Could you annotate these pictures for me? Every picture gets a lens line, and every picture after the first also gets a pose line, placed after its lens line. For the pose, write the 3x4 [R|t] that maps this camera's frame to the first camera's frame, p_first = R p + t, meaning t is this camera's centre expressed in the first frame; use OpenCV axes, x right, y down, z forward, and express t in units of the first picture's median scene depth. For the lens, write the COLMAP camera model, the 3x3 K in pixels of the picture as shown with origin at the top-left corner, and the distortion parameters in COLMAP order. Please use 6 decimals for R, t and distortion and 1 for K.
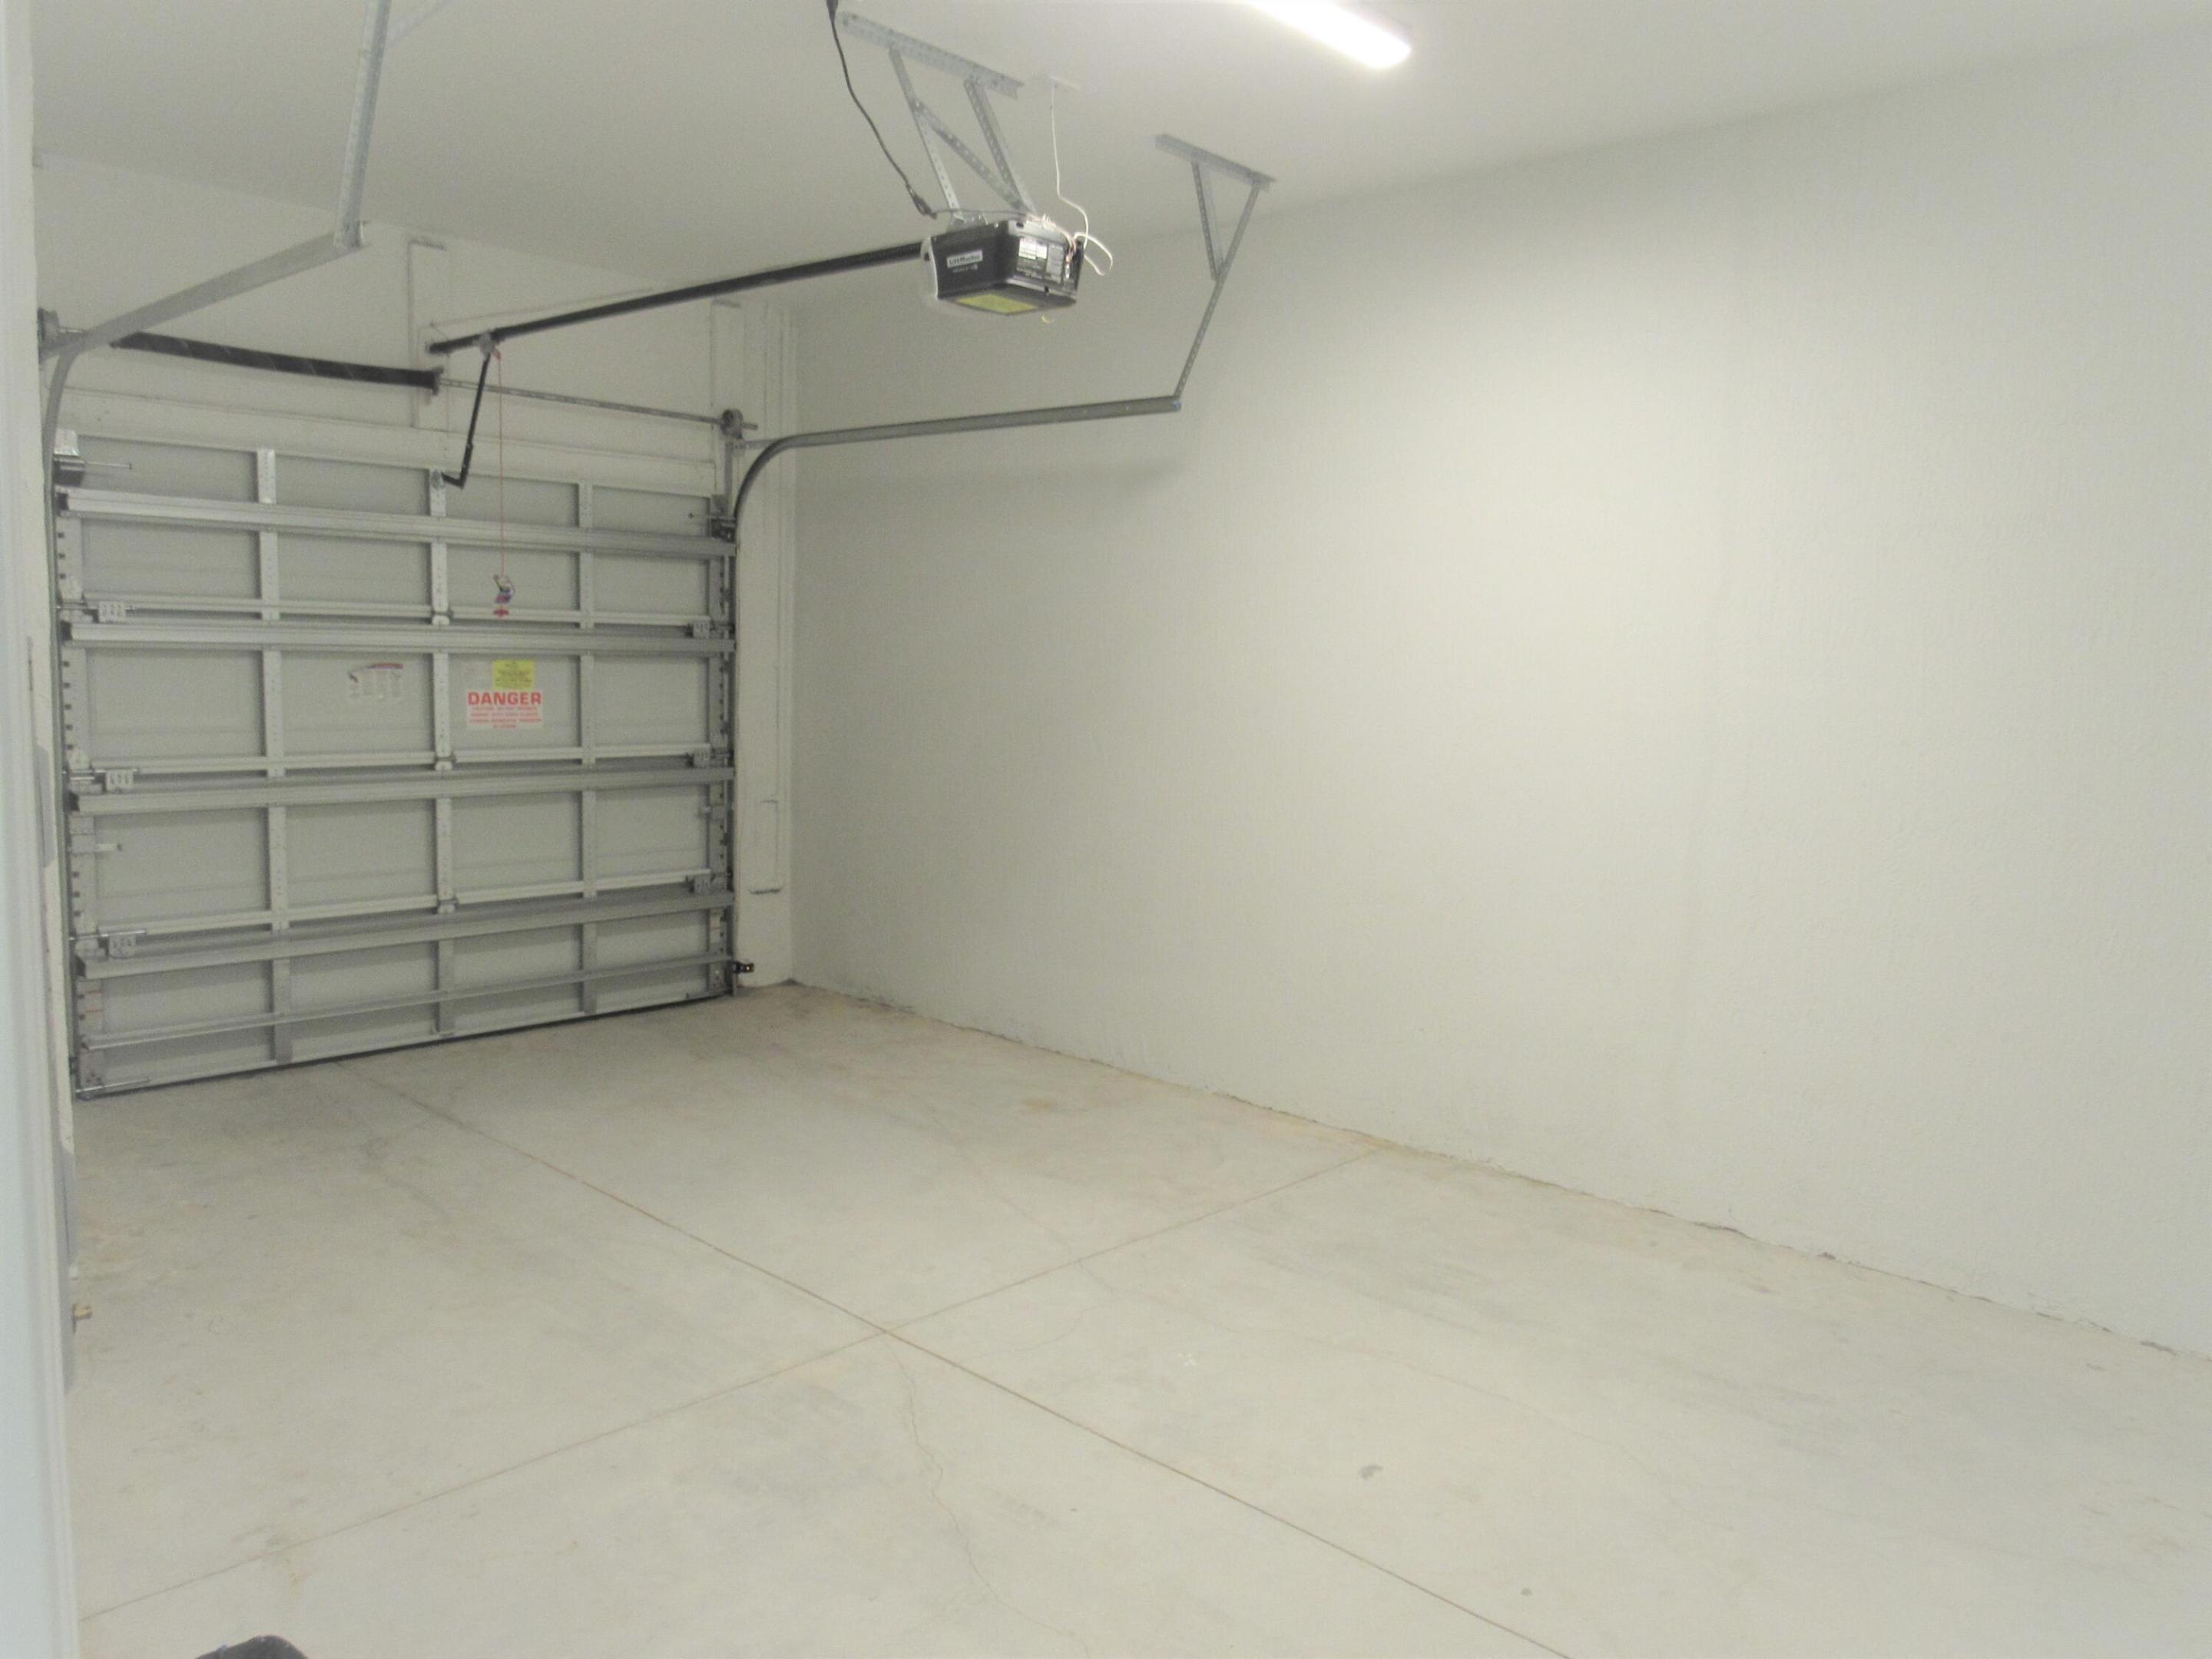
lens RADIAL K [[1643.0, 0, 1106.0], [0, 1643.0, 829.5], [0, 0, 1]] dist [-0.000176, 0.000506]
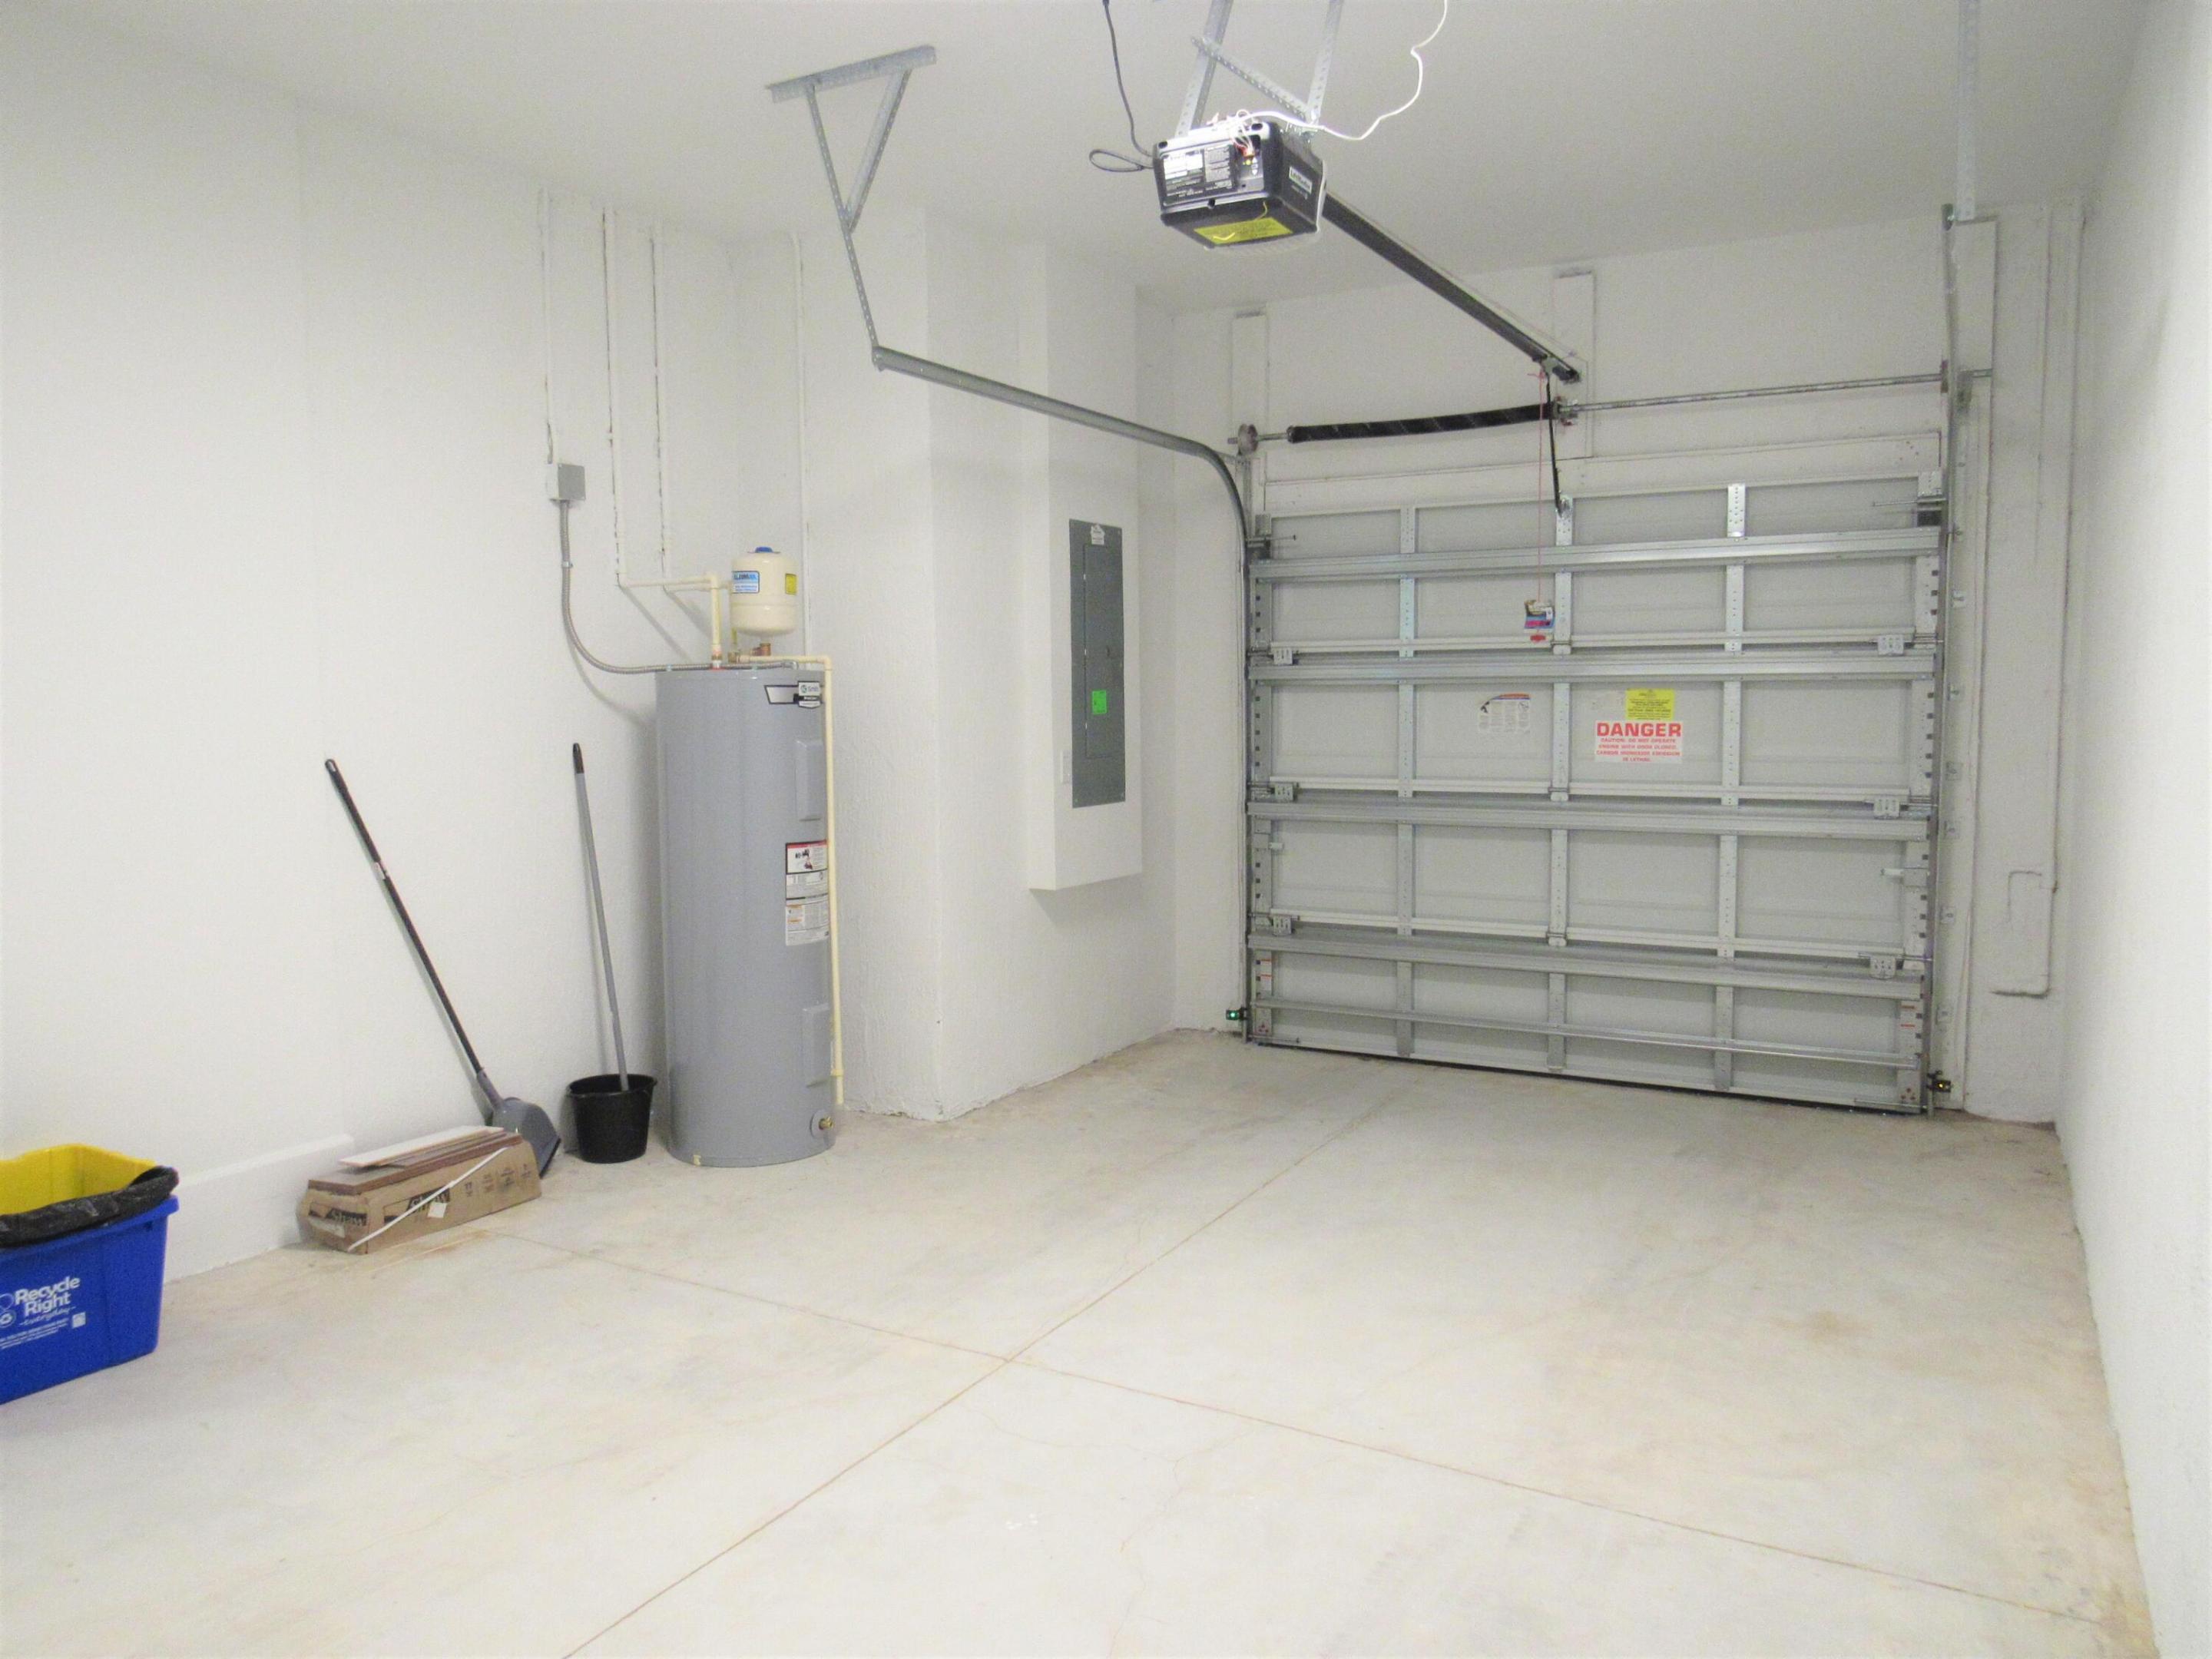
lens RADIAL K [[1600.7, 0, 1107.0], [0, 1600.7, 790.4], [0, 0, 1]] dist [0.002250, -0.000054]
pose [[0.240407, 0.045054, -0.969626, 0.441363], [-0.084478, 0.996103, 0.025339, -0.042088], [0.966989, 0.075821, 0.243276, 0.479240]]
